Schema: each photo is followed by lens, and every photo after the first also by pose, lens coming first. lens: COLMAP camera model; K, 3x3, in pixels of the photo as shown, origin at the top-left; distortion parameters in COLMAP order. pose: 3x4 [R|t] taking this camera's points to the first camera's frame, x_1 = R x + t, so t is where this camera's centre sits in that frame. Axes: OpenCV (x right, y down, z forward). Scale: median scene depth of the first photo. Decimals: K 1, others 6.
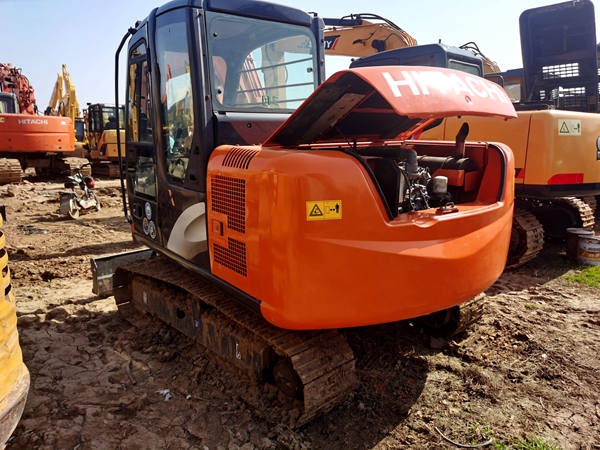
lens RADIAL K [[465.0, 0, 300.0], [0, 465.0, 225.0], [0, 0, 1]] dist [0.027646, -0.004709]
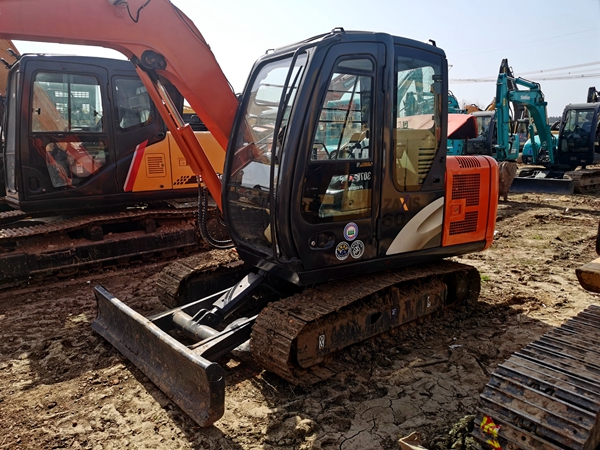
lens RADIAL K [[465.0, 0, 300.0], [0, 465.0, 225.0], [0, 0, 1]] dist [0.027646, -0.004709]
pose [[0.052650, -0.179424, 0.982362, -1.509752], [0.200364, 0.965620, 0.165627, -0.265300], [-0.978306, 0.188110, 0.086790, 1.230910]]
